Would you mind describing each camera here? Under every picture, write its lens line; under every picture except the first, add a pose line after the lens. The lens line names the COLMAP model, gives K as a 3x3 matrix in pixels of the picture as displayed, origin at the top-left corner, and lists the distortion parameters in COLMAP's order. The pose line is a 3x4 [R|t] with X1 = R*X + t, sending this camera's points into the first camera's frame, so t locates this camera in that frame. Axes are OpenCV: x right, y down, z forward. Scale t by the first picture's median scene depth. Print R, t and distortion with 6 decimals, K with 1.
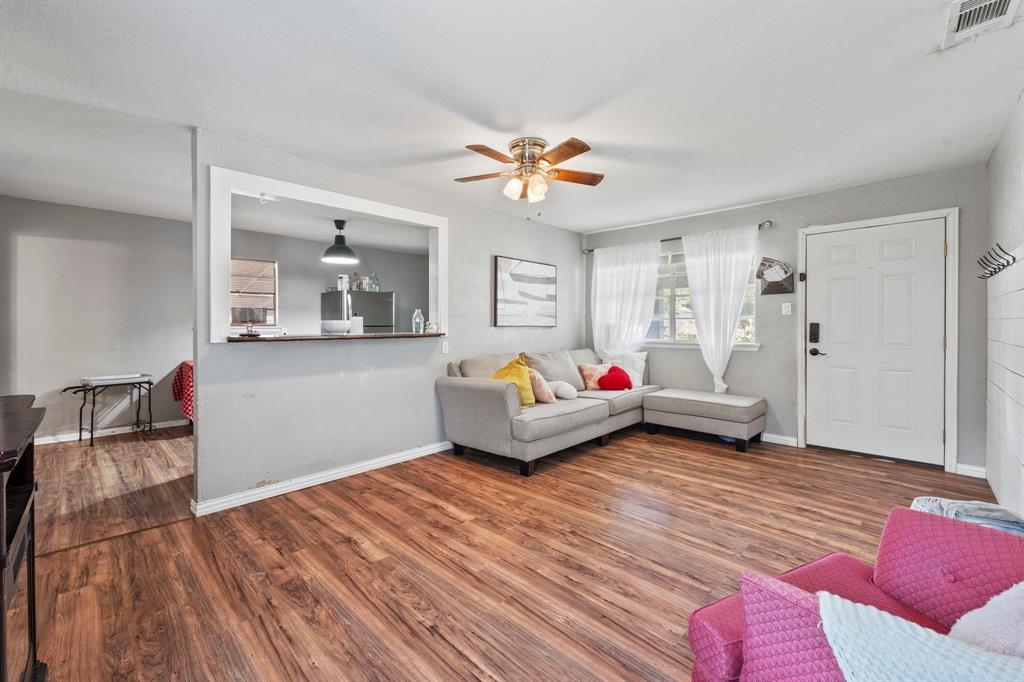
lens RADIAL K [[418.7, 0, 508.7], [0, 418.7, 338.4], [0, 0, 1]] dist [0.002190, -0.000225]
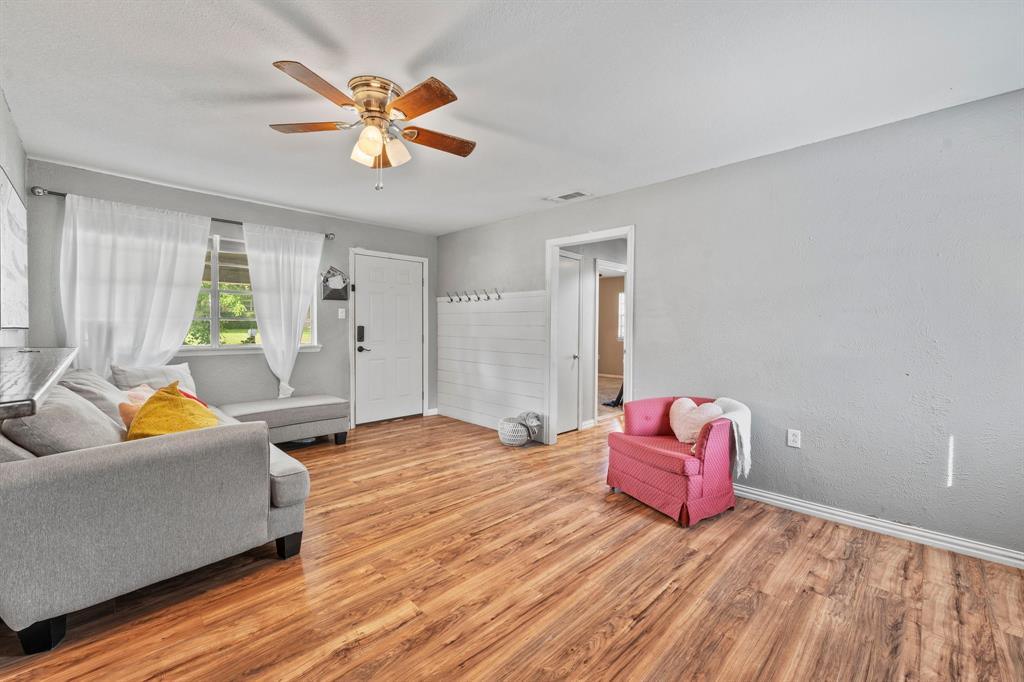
lens RADIAL K [[418.7, 0, 508.7], [0, 418.7, 338.4], [0, 0, 1]] dist [0.002190, -0.000225]
pose [[0.015509, -0.023900, 0.999594, -0.672623], [0.023543, 0.999446, 0.023531, -0.024144], [-0.999603, 0.023169, 0.016063, 0.707867]]
